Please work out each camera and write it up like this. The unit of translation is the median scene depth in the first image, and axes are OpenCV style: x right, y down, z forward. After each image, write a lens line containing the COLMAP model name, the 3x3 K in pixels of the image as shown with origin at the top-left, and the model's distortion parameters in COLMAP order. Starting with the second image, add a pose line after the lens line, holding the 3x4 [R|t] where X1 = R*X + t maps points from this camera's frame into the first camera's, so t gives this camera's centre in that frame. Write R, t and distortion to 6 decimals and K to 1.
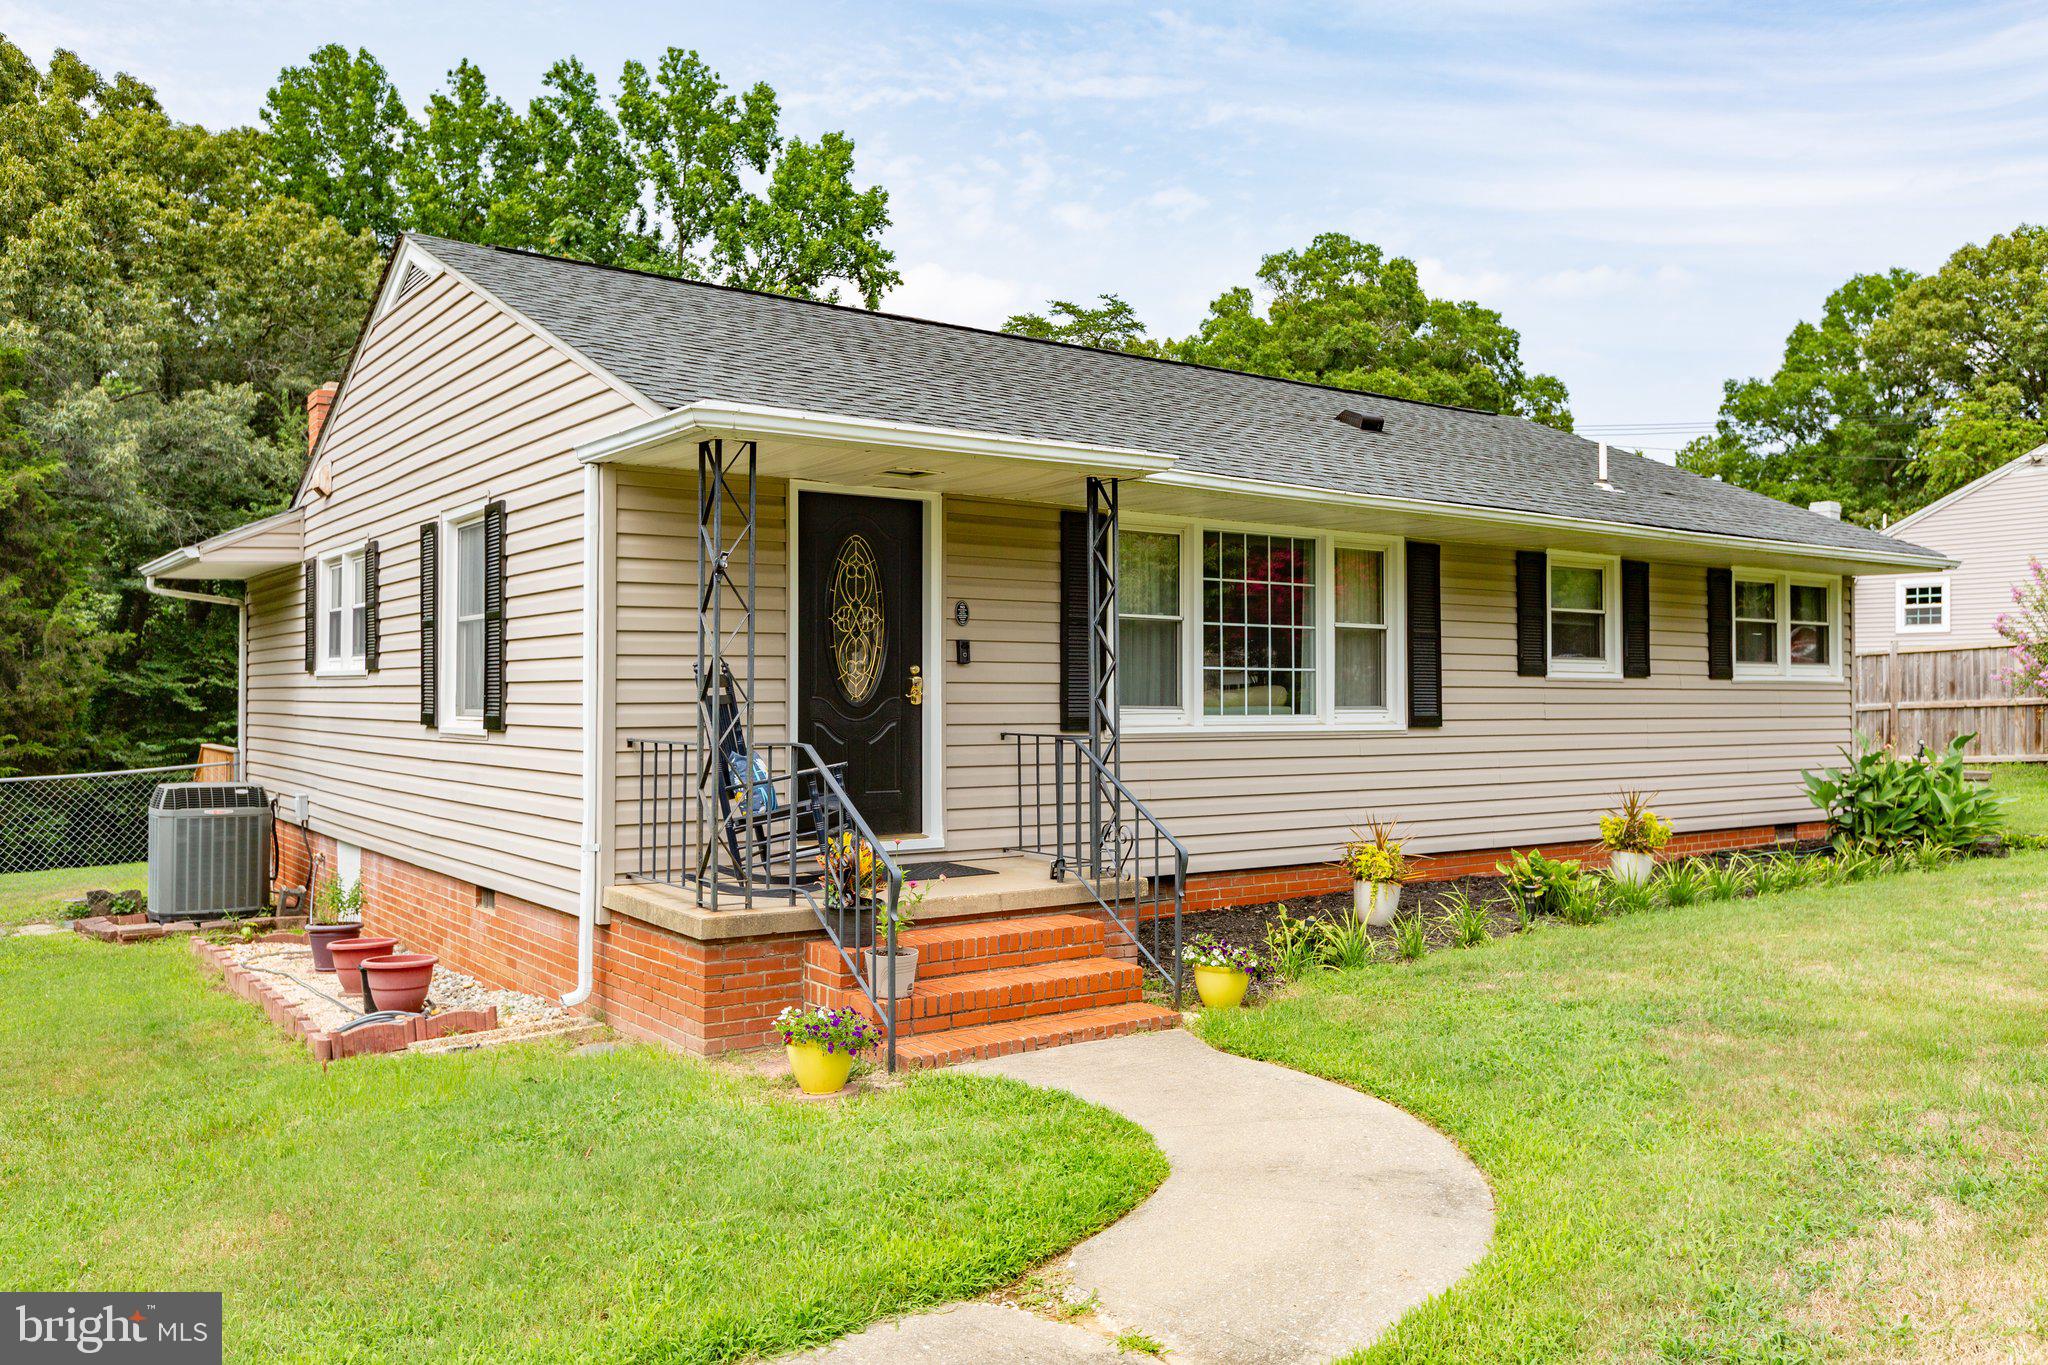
lens RADIAL K [[1526.4, 0, 1013.6], [0, 1526.4, 670.2], [0, 0, 1]] dist [0.009298, 0.003224]
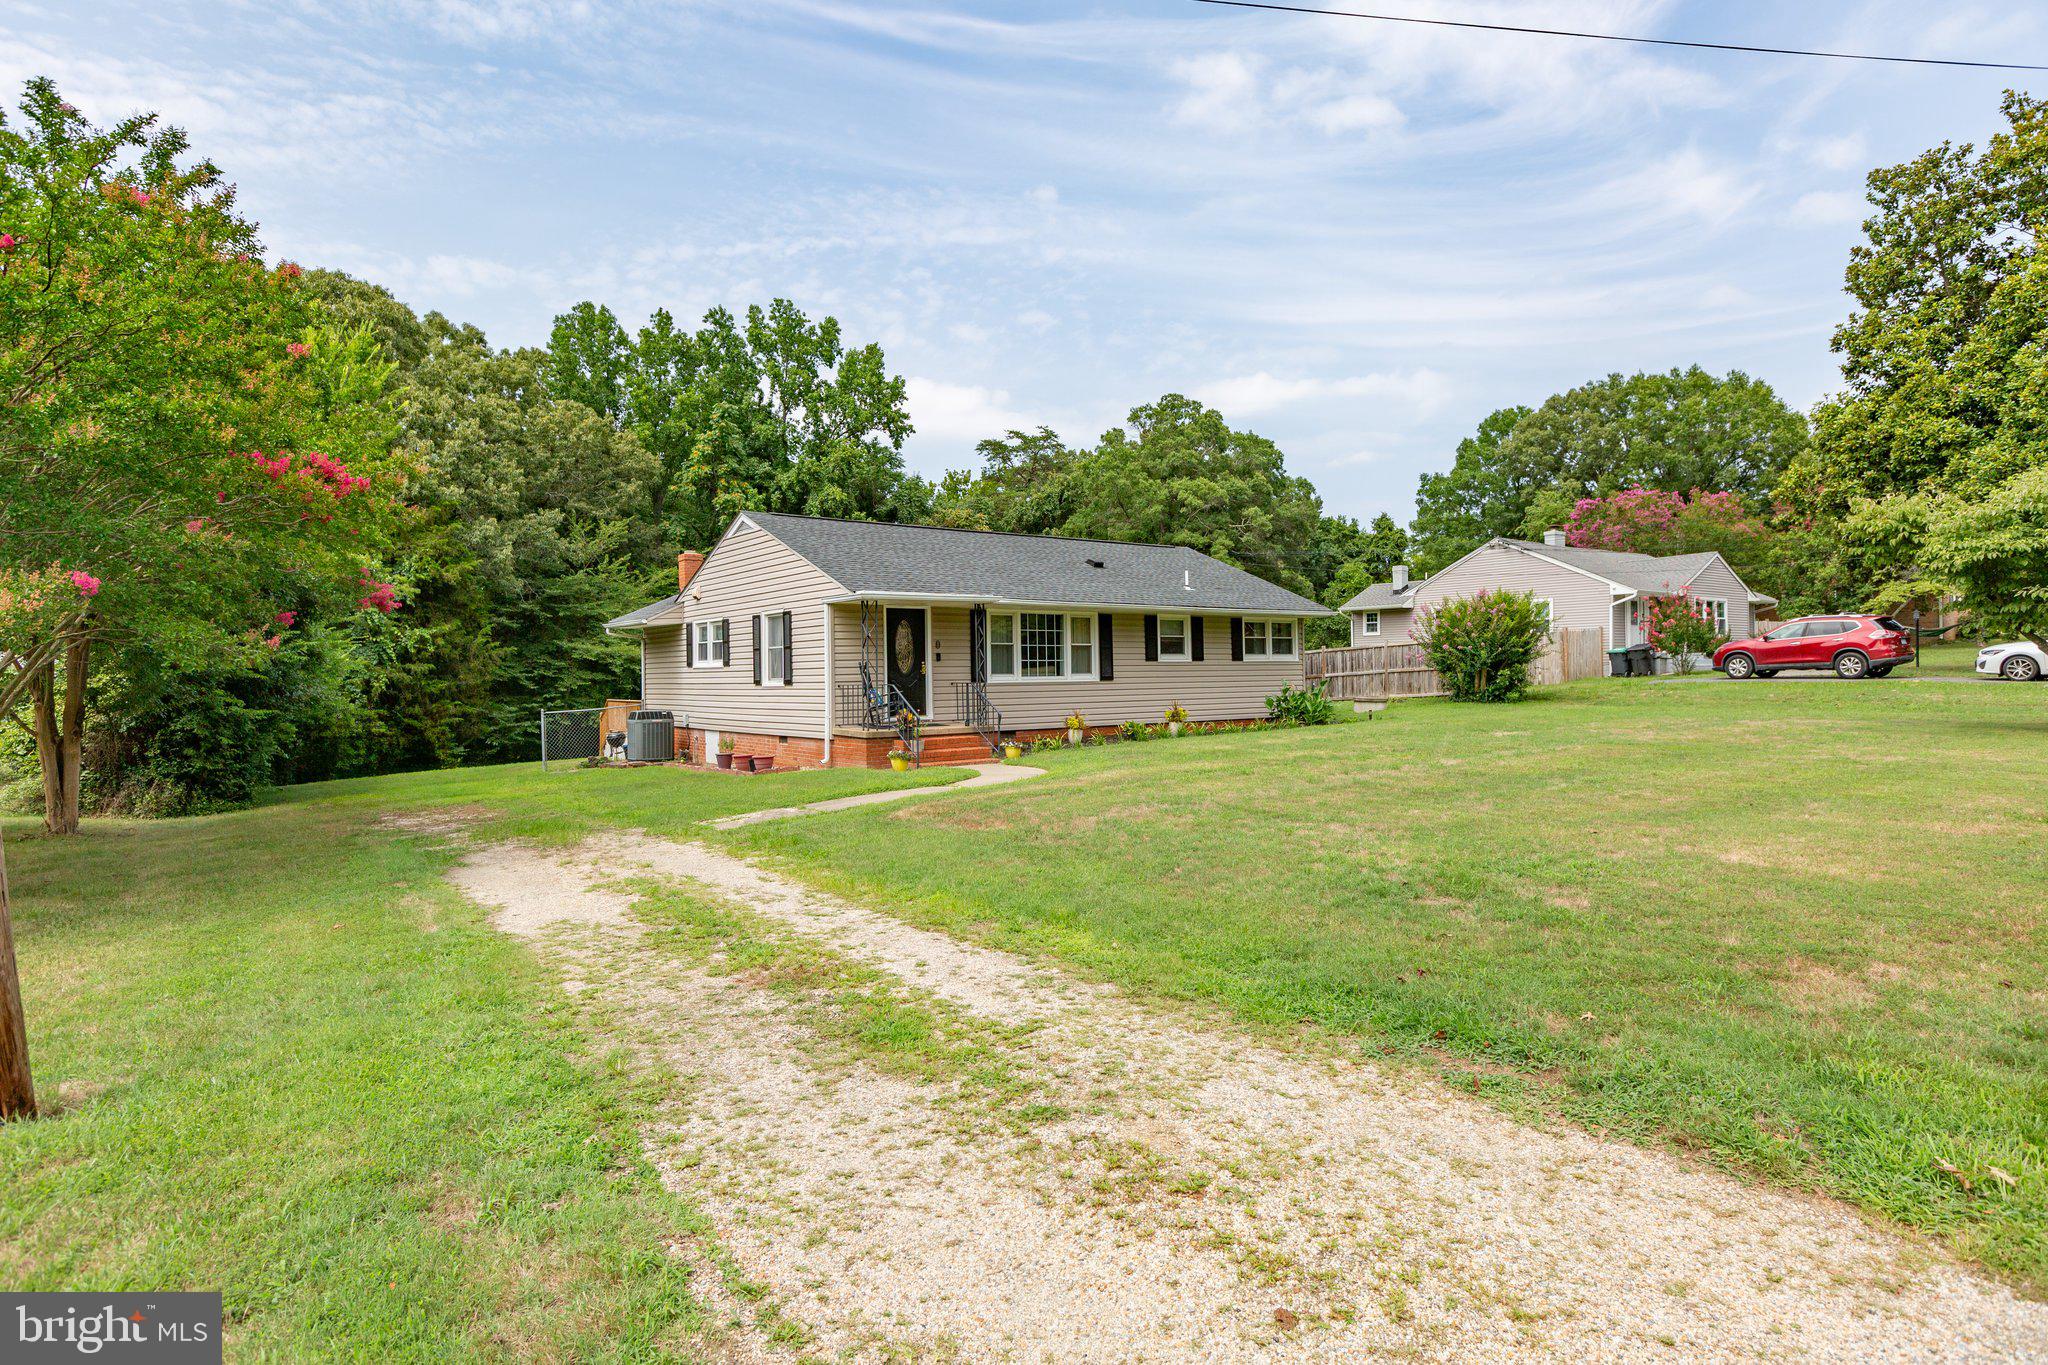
lens RADIAL K [[1070.2, 0, 1013.6], [0, 1070.2, 662.7], [0, 0, 1]] dist [-0.003591, -0.000231]
pose [[0.999748, -0.015086, 0.016633, 0.024818], [0.015006, 0.999875, 0.004899, -0.002583], [-0.016705, -0.004648, 0.999850, -0.353898]]
